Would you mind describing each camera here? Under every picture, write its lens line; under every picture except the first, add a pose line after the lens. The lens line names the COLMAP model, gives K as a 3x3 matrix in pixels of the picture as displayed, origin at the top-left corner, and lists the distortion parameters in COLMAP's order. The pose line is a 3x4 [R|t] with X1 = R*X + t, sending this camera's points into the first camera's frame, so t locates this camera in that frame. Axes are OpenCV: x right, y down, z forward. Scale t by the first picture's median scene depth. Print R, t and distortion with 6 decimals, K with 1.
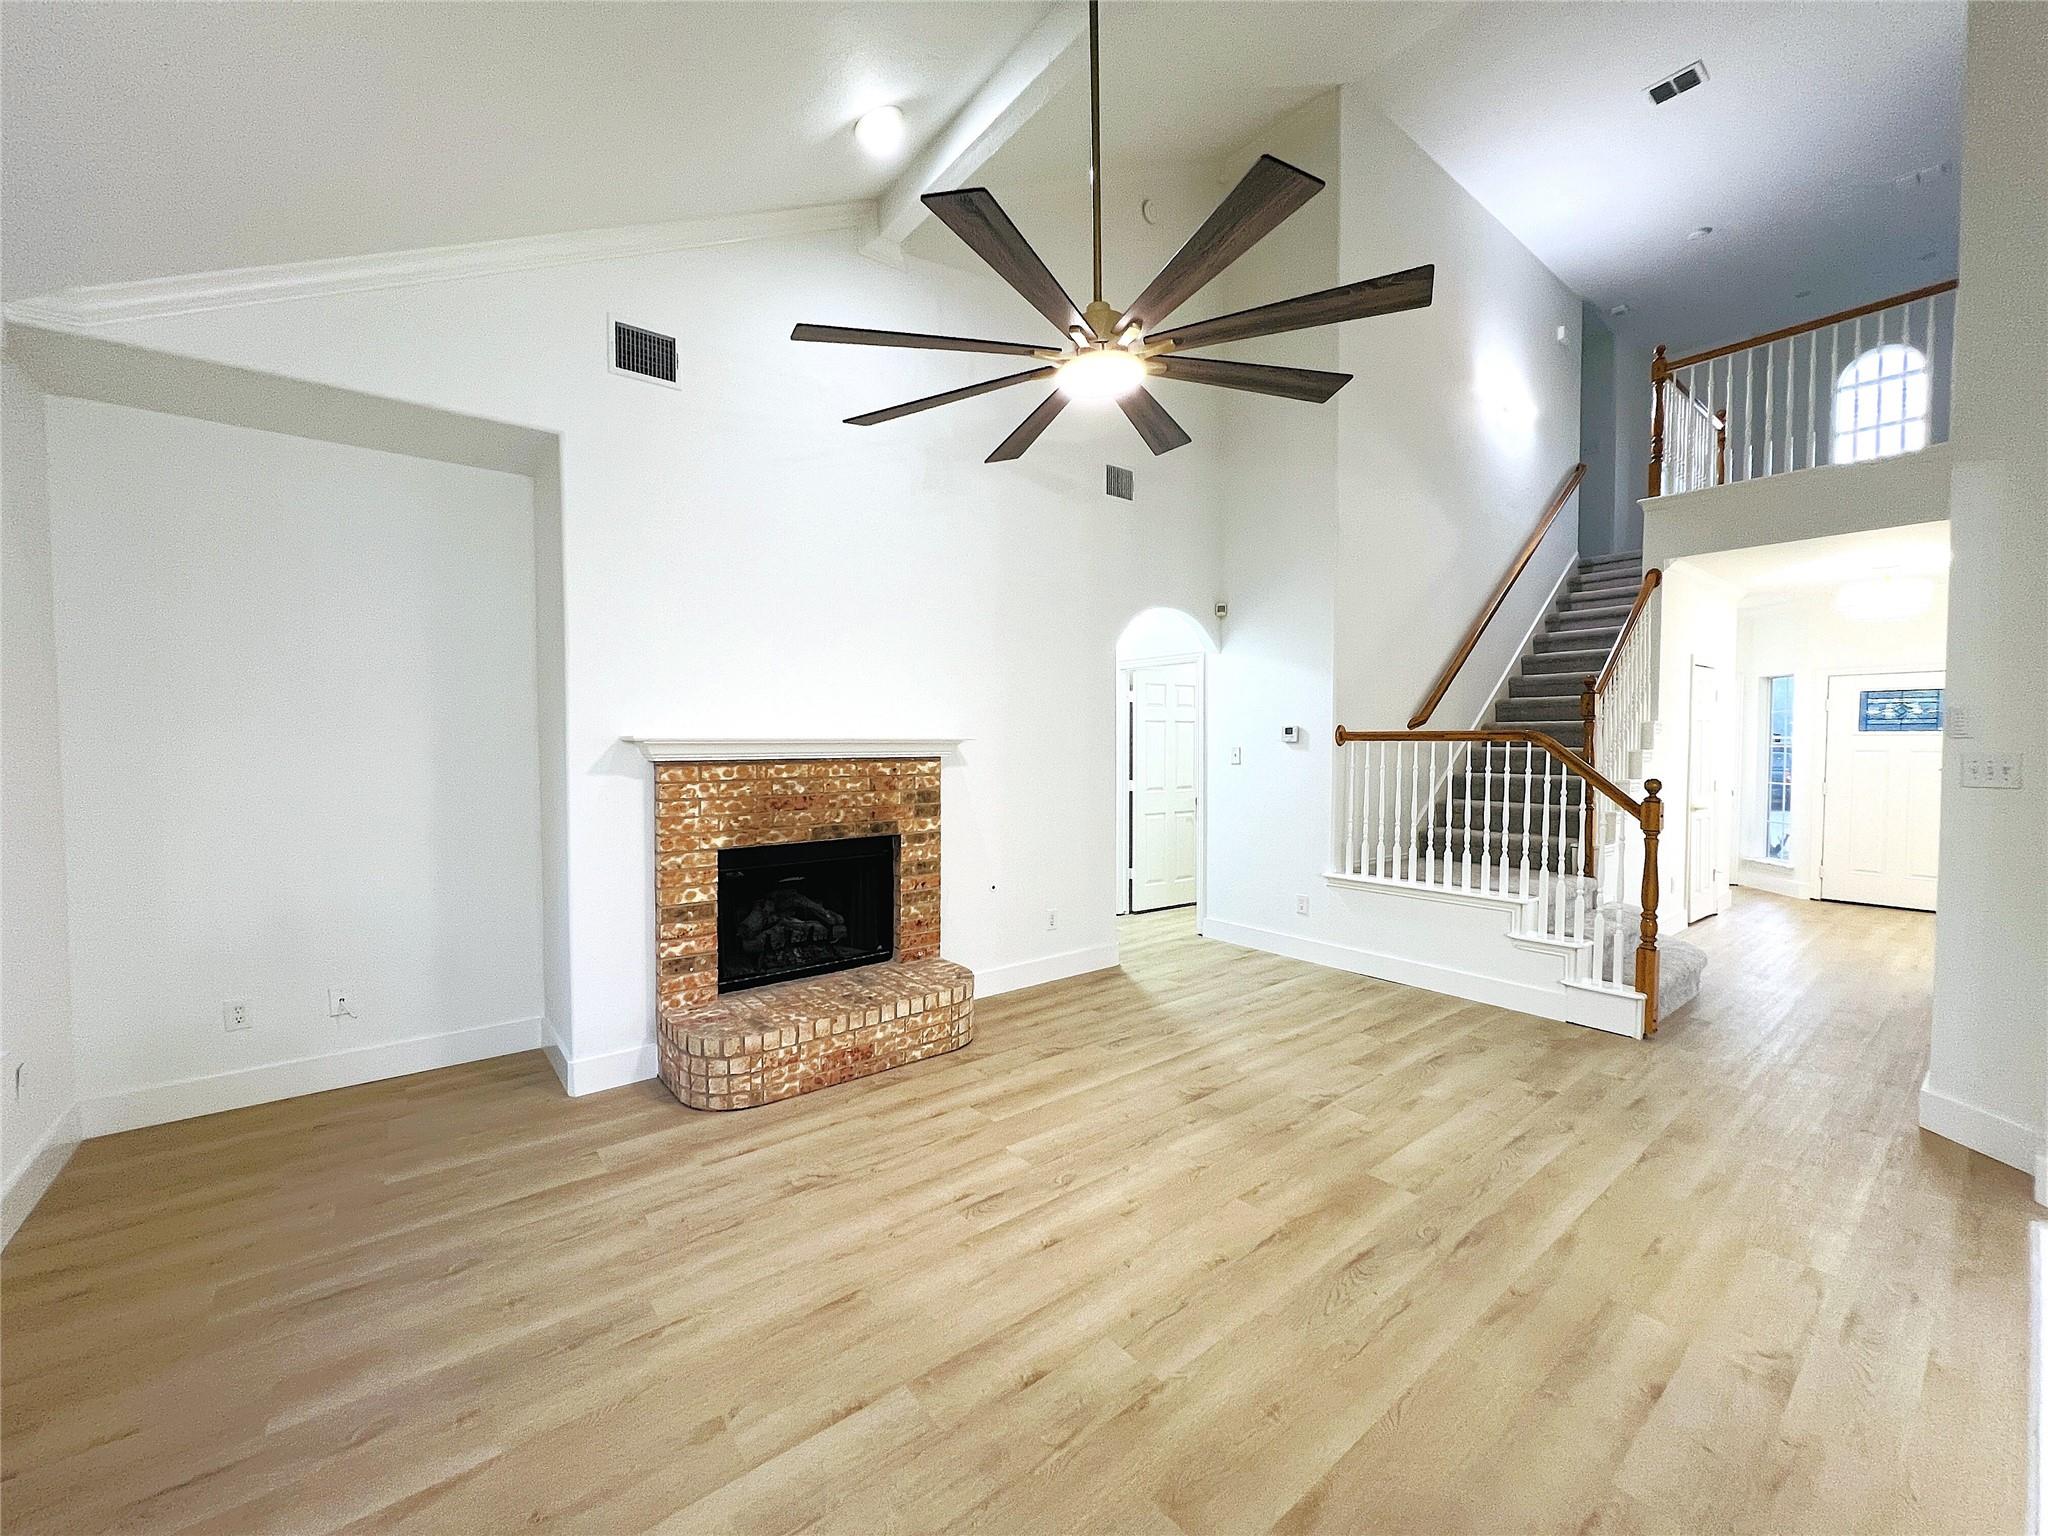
lens RADIAL K [[820.0, 0, 1020.9], [0, 820.0, 769.7], [0, 0, 1]] dist [-0.000209, 0.000314]
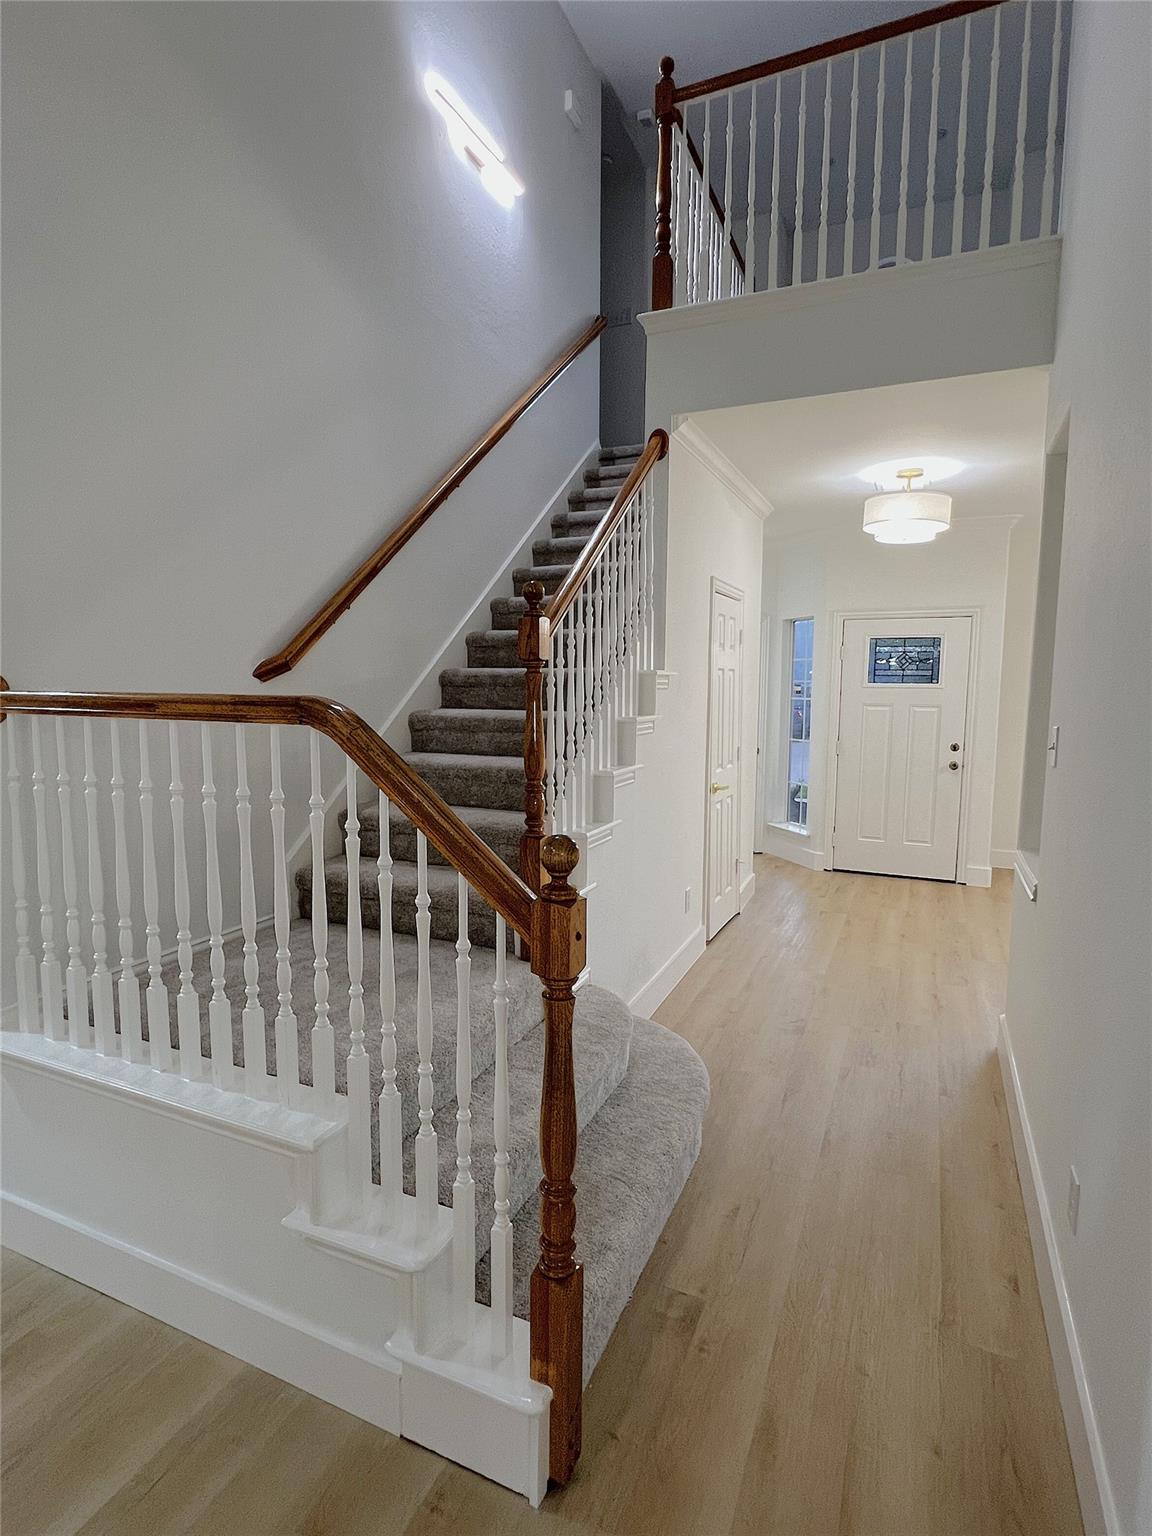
lens RADIAL K [[790.1, 0, 576.0], [0, 790.1, 768.0], [0, 0, 1]] dist [0.002644, 0.000426]
pose [[0.887809, -0.045366, 0.457970, 0.616837], [0.010890, 0.996922, 0.077644, -0.045276], [-0.460083, -0.063946, 0.885570, 0.685811]]
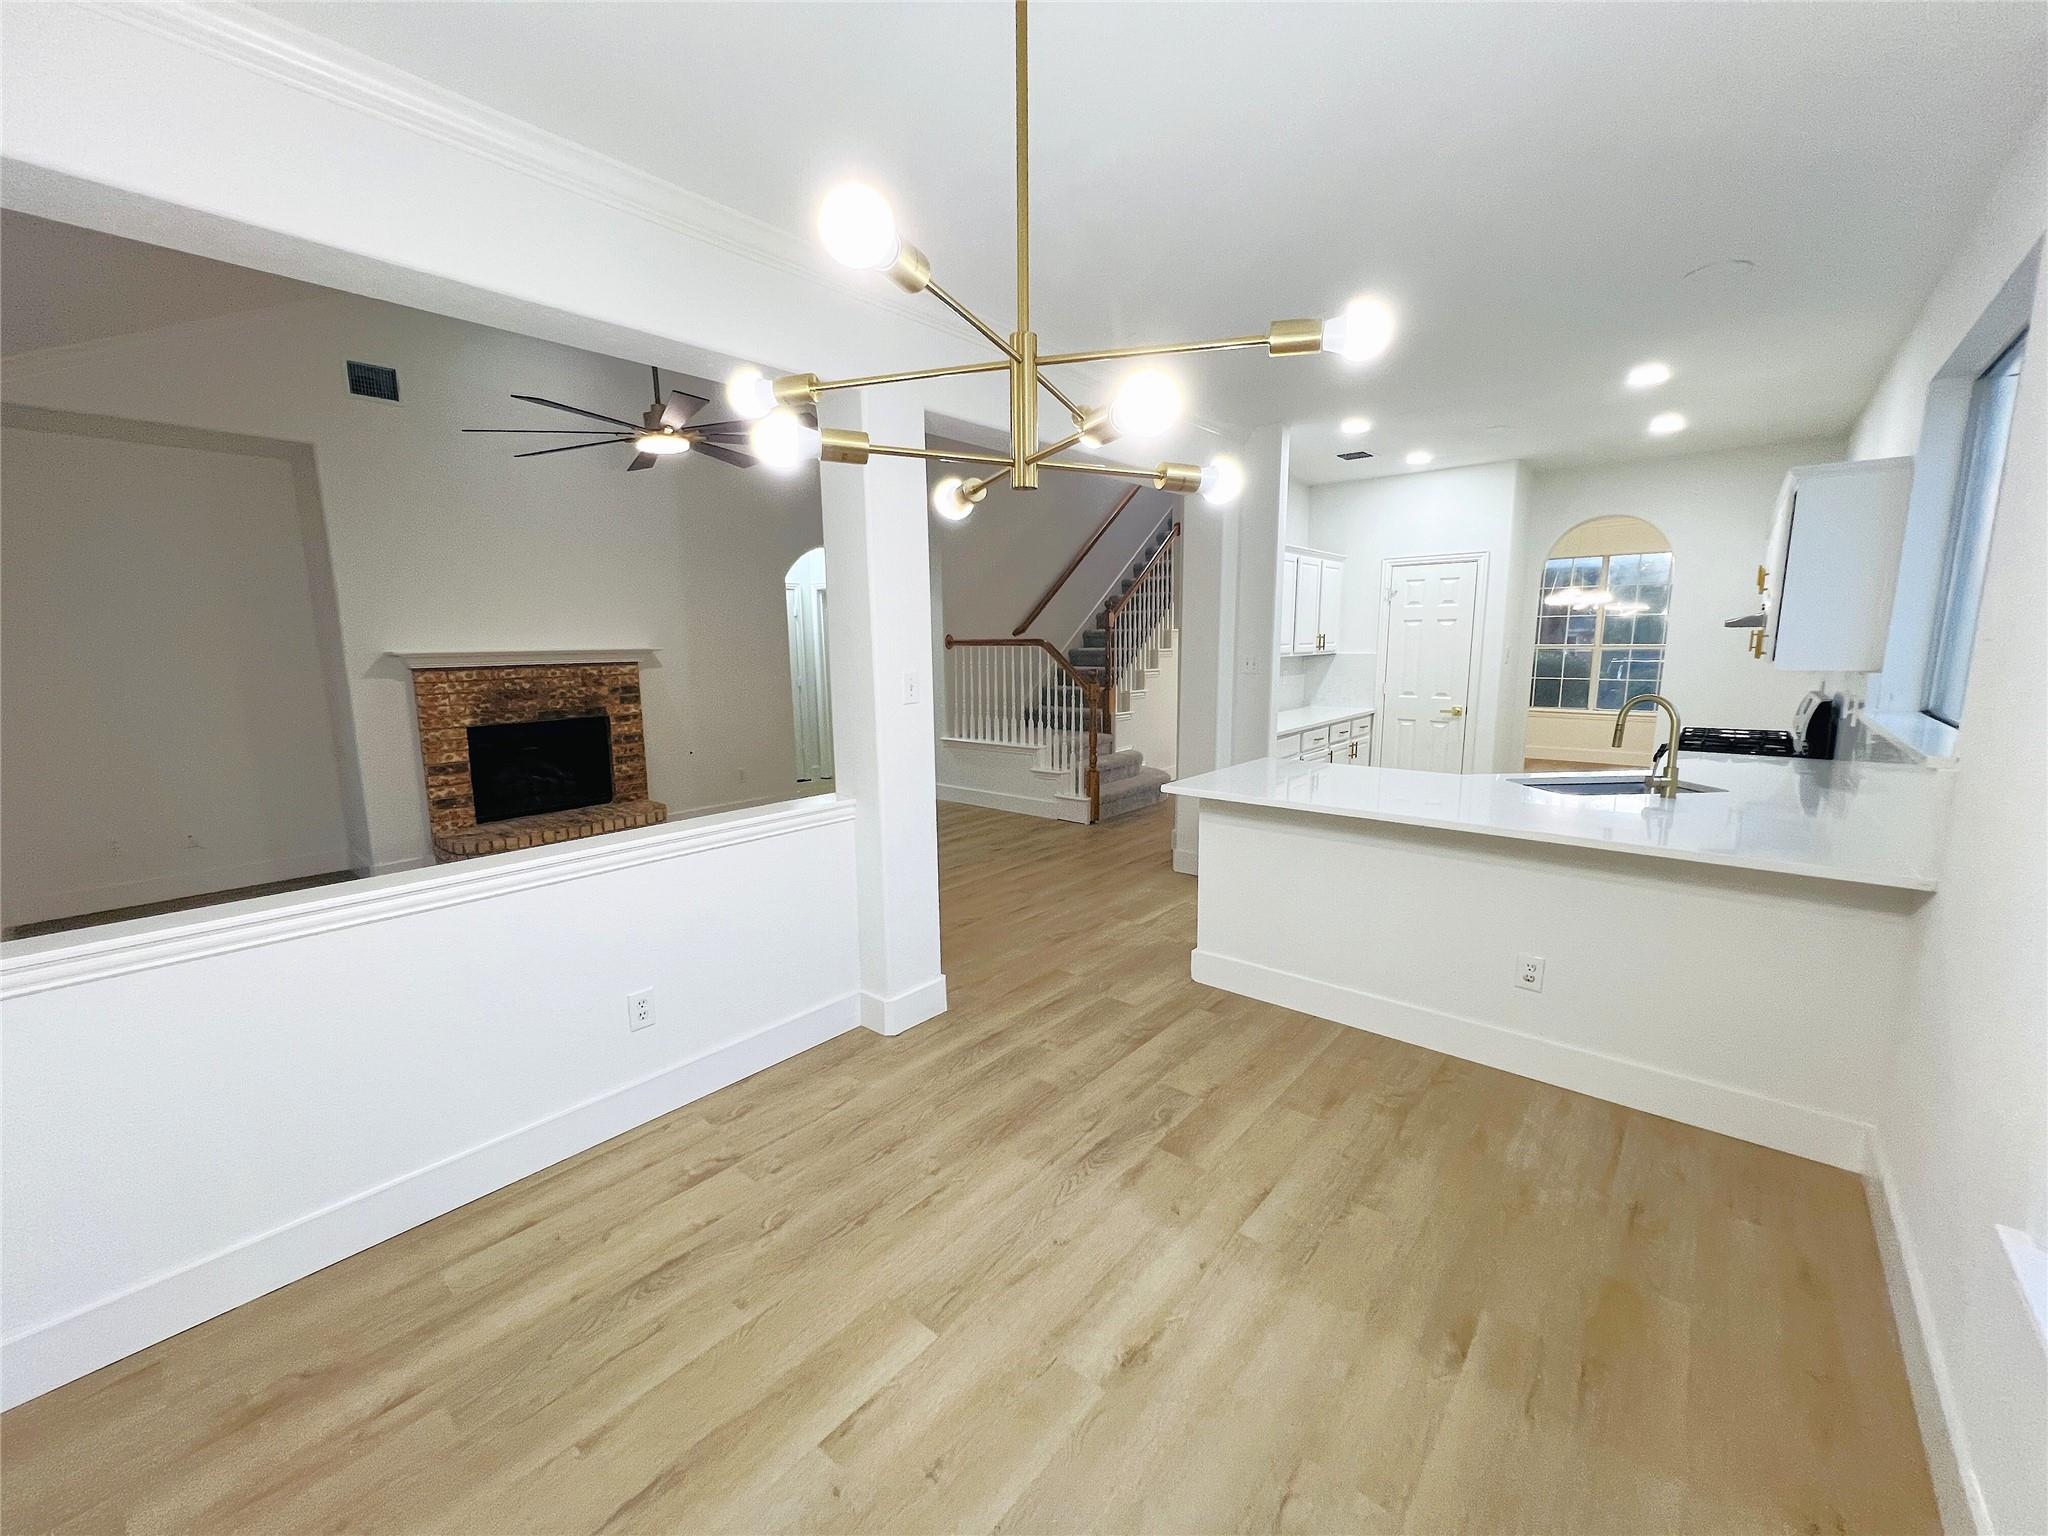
lens RADIAL K [[820.0, 0, 1020.9], [0, 820.0, 769.7], [0, 0, 1]] dist [-0.000209, 0.000314]
pose [[0.982525, -0.040956, 0.181567, 0.320836], [0.018449, 0.992116, 0.123955, 0.006937], [-0.185213, -0.118439, 0.975535, -0.602643]]
